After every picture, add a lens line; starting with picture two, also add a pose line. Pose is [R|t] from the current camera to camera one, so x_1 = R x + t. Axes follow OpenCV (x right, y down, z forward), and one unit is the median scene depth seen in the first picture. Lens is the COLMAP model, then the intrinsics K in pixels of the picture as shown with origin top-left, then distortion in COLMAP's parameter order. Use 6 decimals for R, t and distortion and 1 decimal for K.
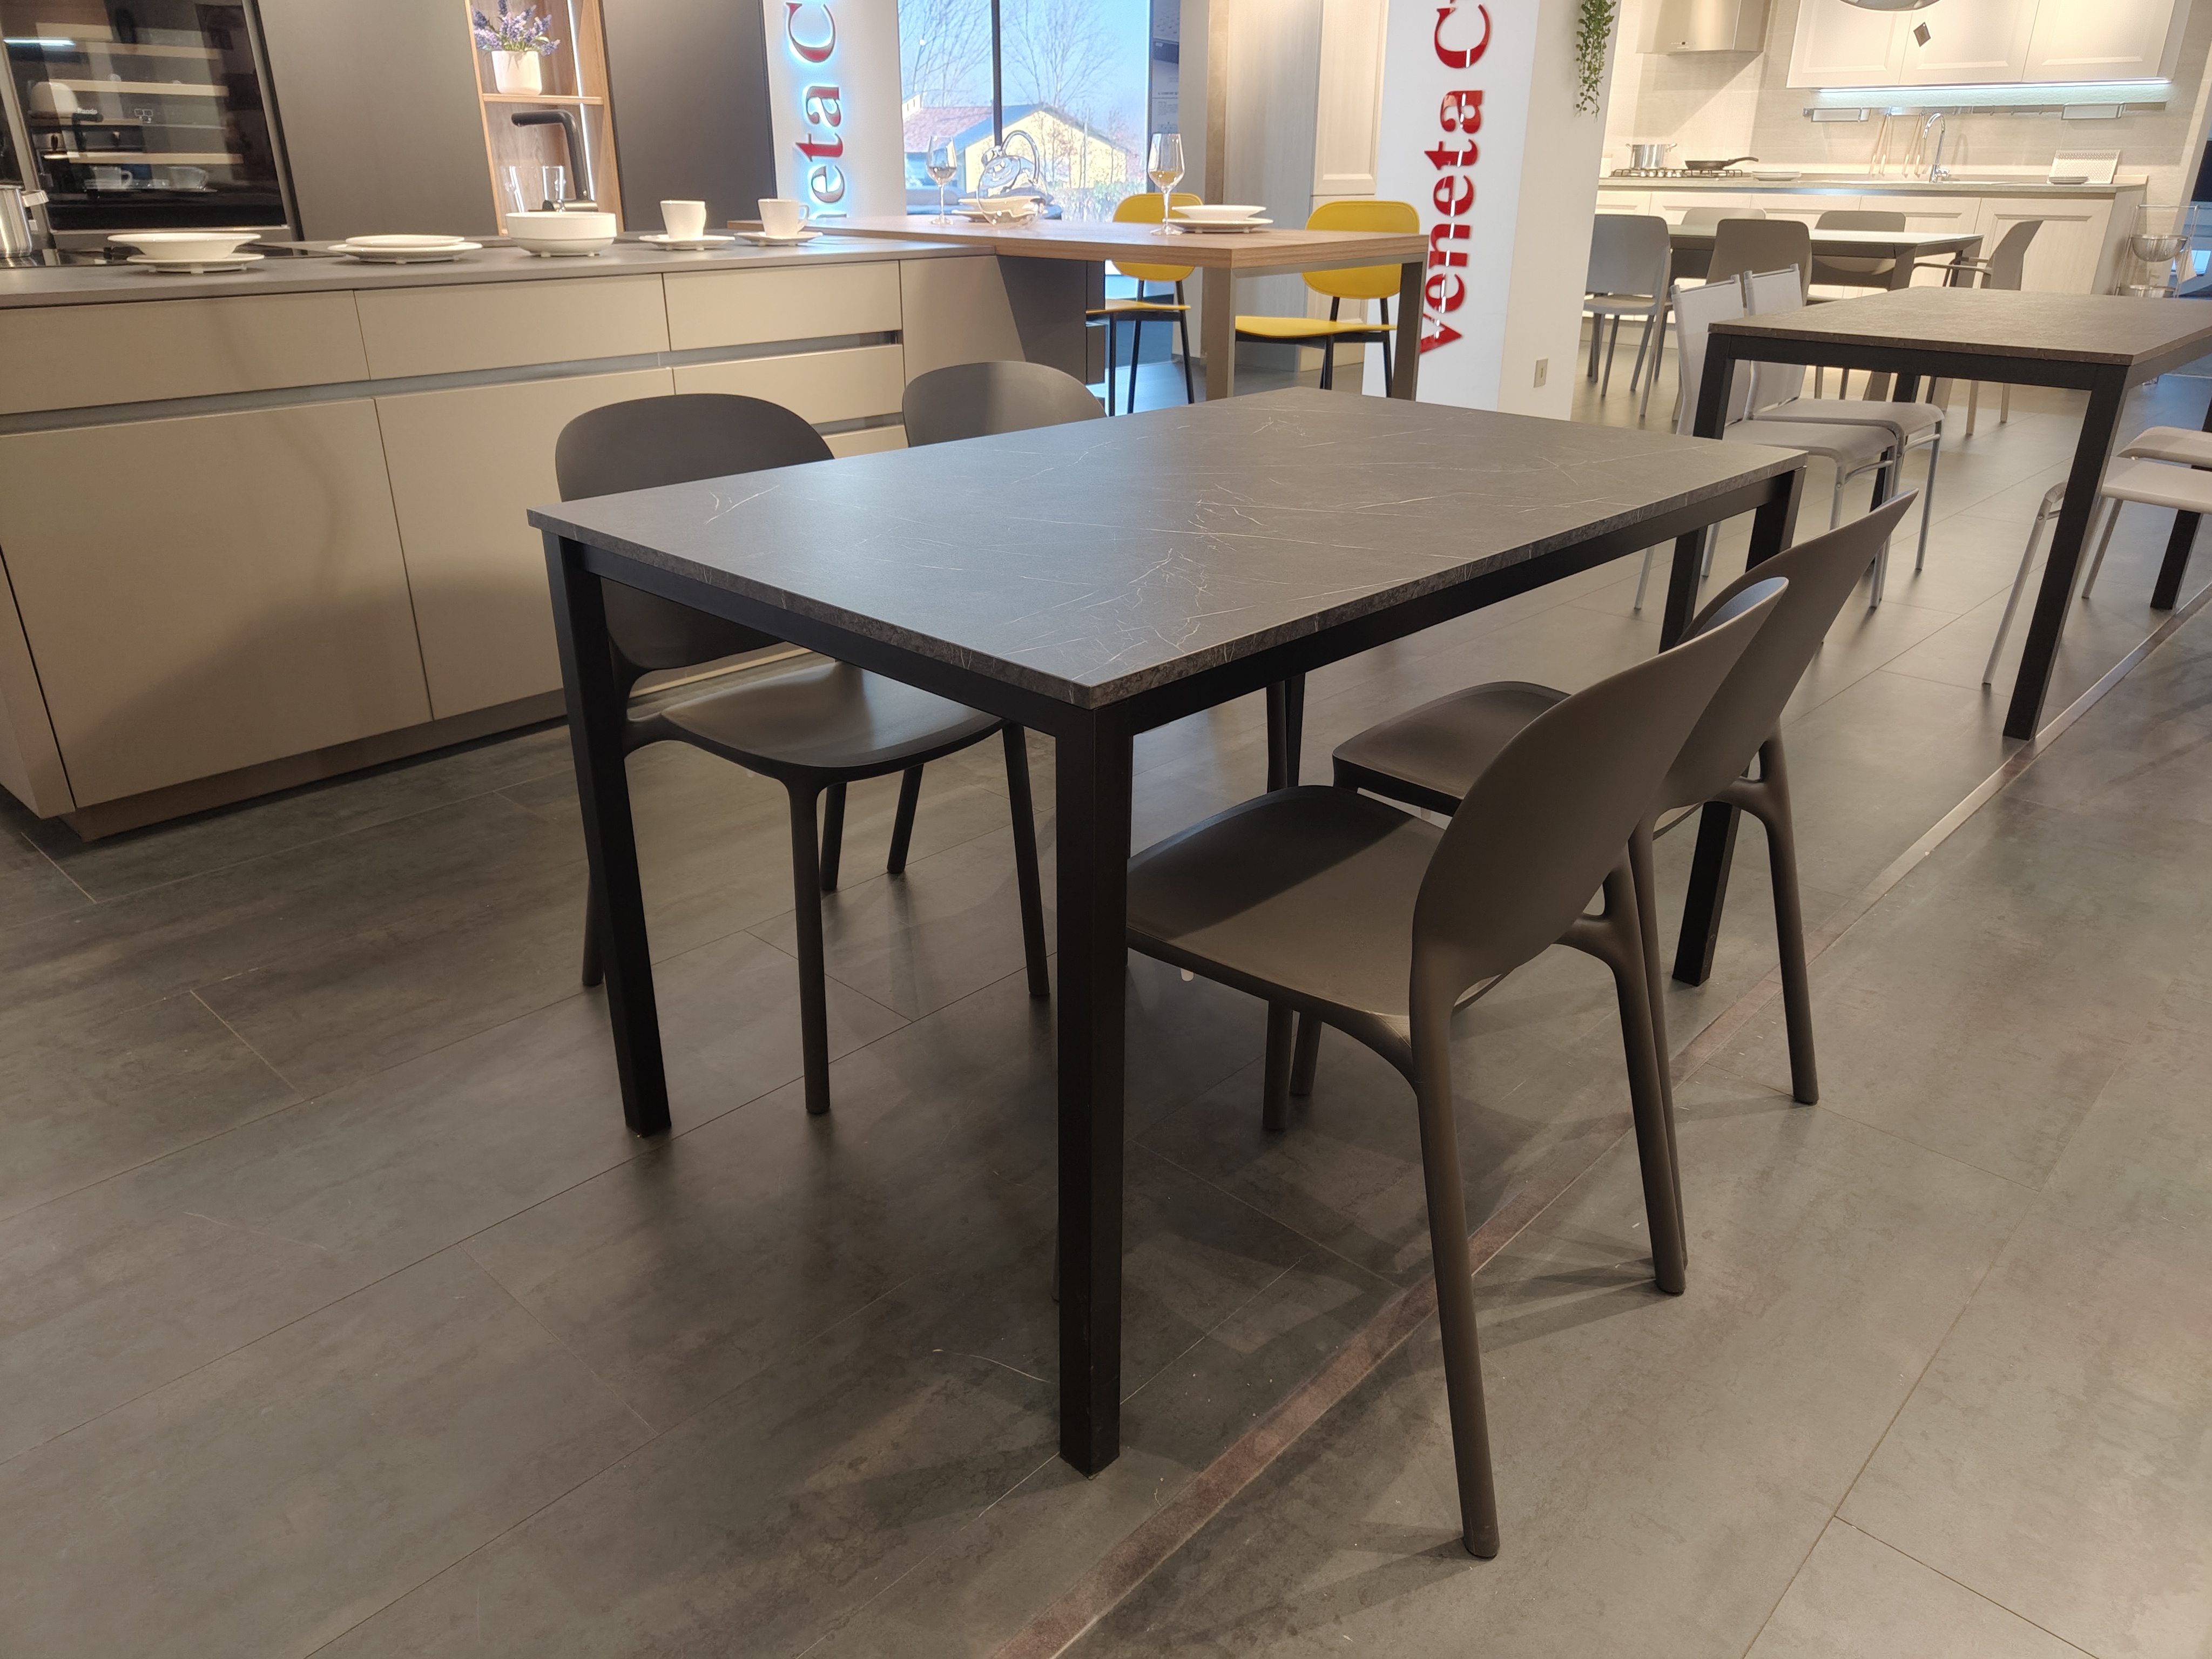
lens RADIAL K [[1539.5, 0, 1094.5], [0, 1539.5, 848.5], [0, 0, 1]] dist [0.004005, 0.005920]
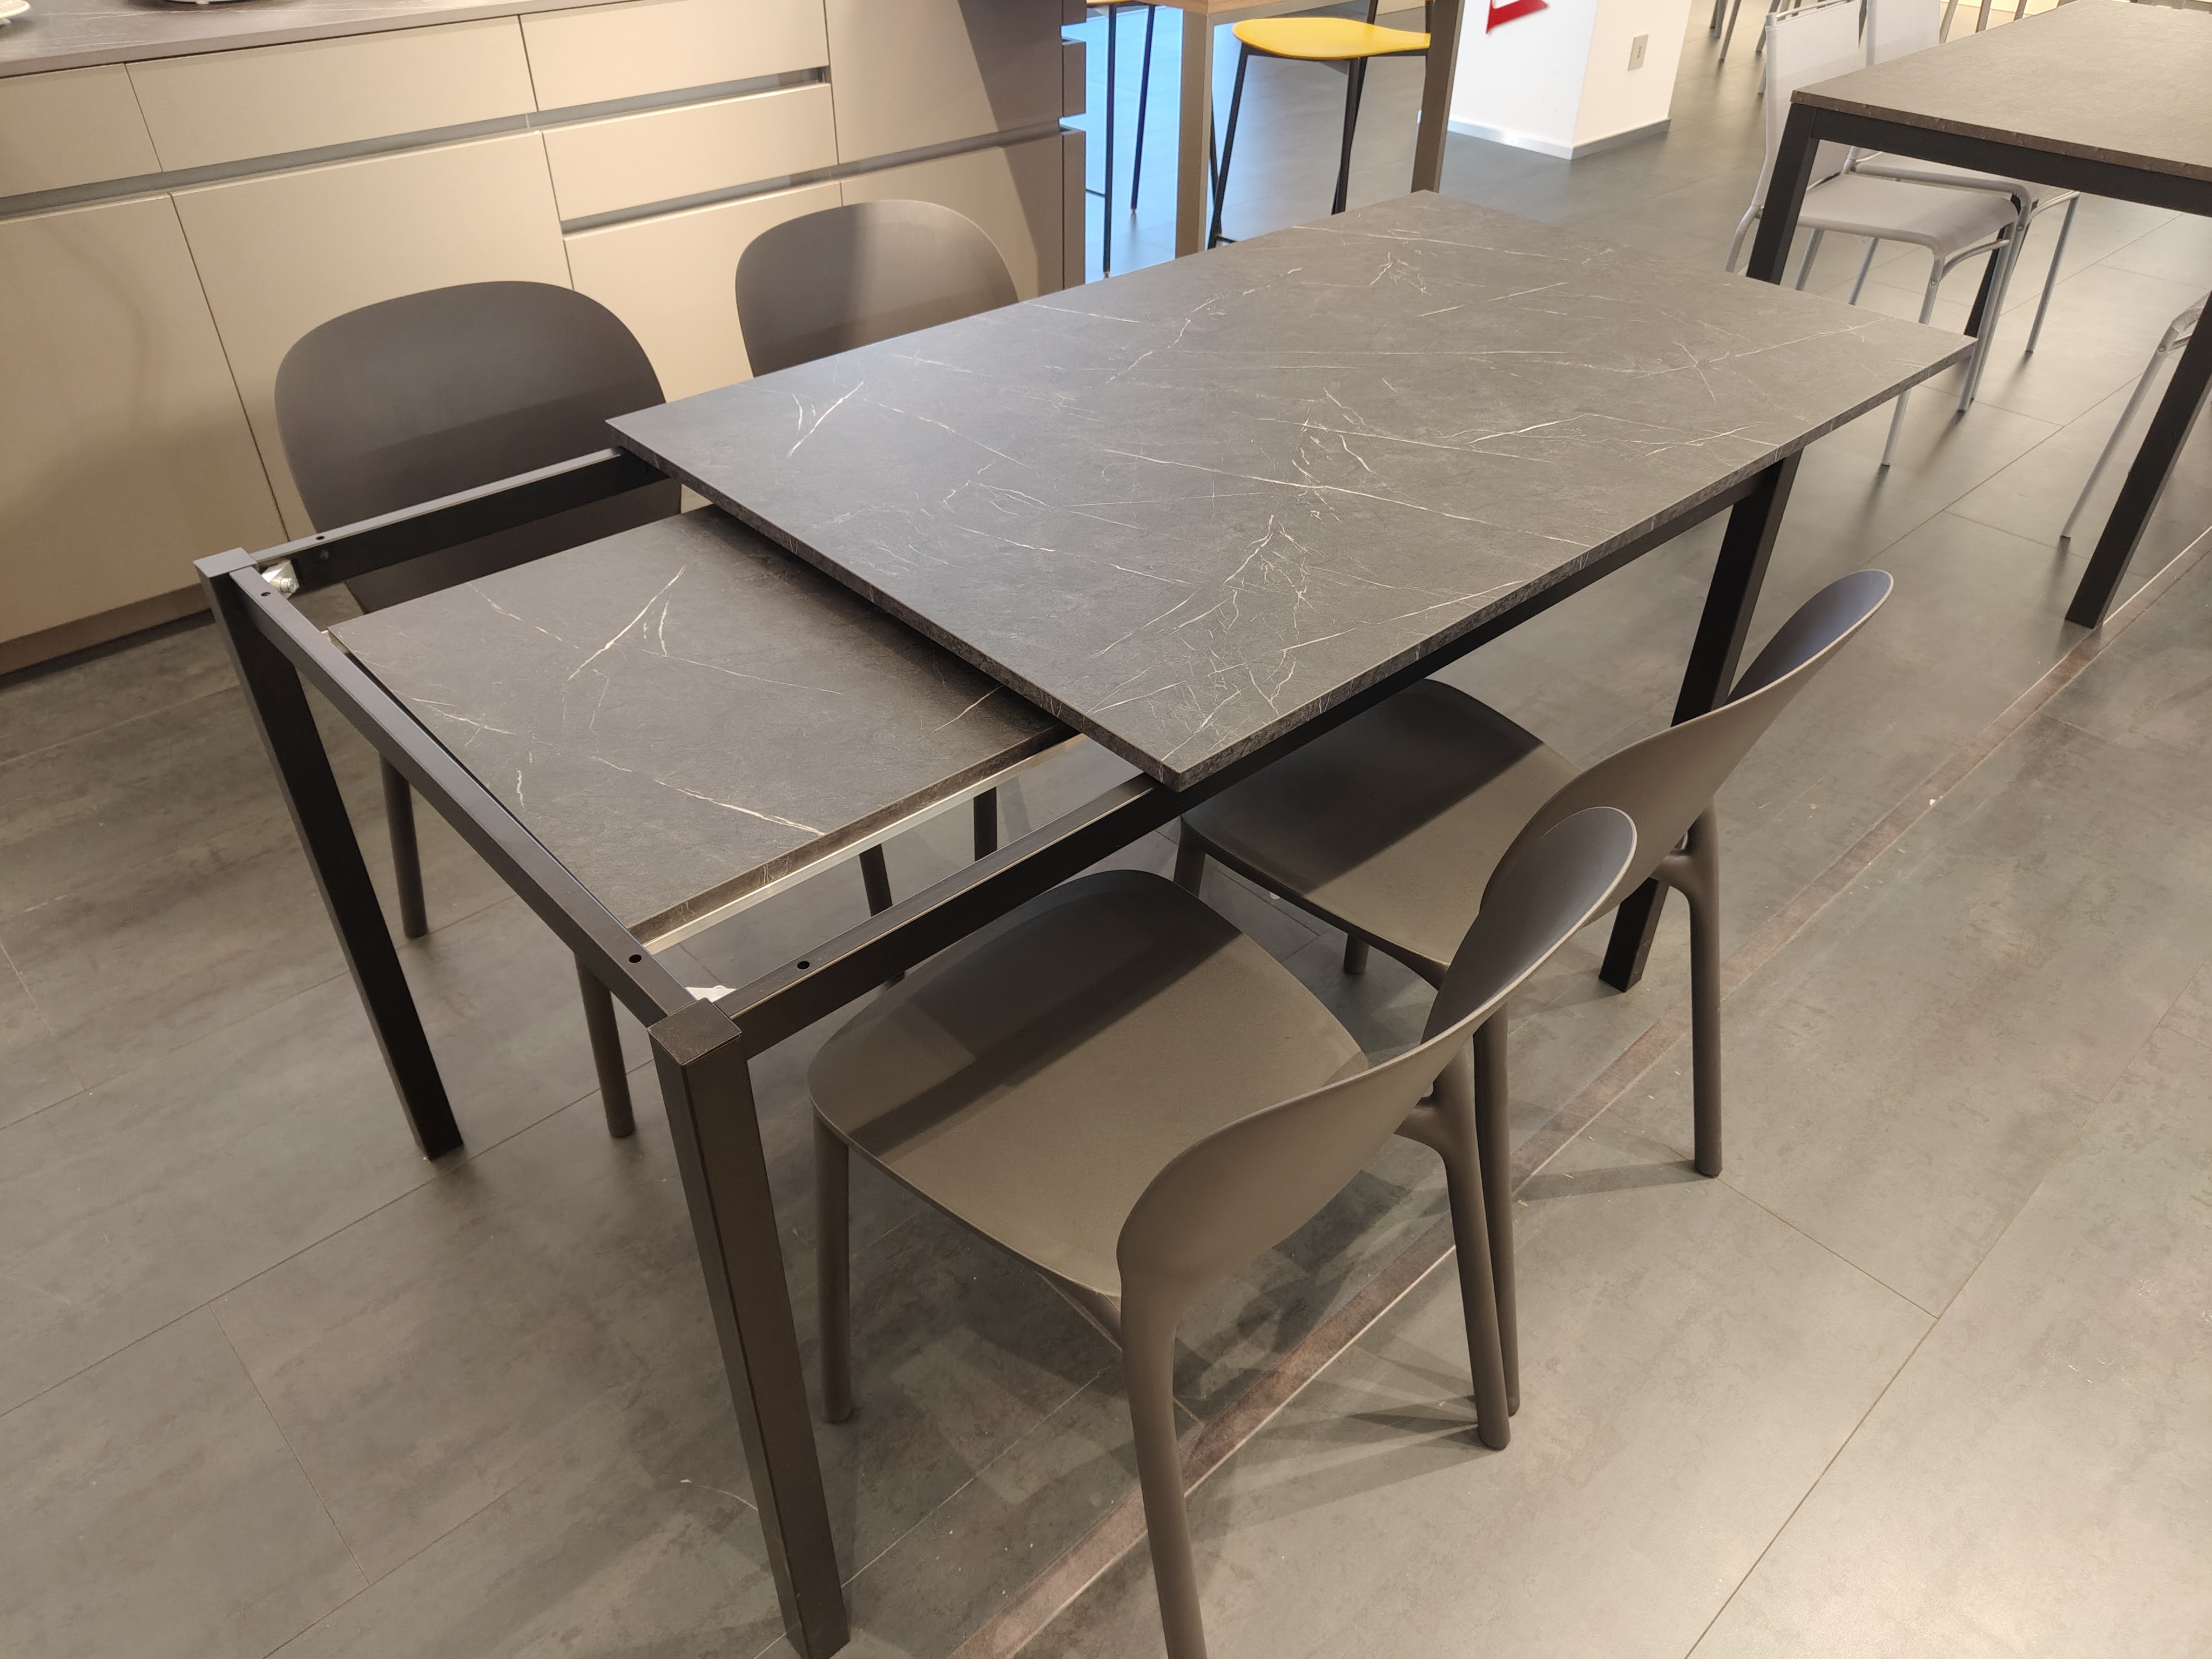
lens RADIAL K [[1539.5, 0, 1106.9], [0, 1539.5, 822.4], [0, 0, 1]] dist [0.004005, 0.005920]
pose [[0.998195, 0.044014, -0.040857, 0.114153], [-0.033449, 0.972511, 0.230442, -0.188727], [0.049876, -0.228660, 0.972228, 0.125603]]
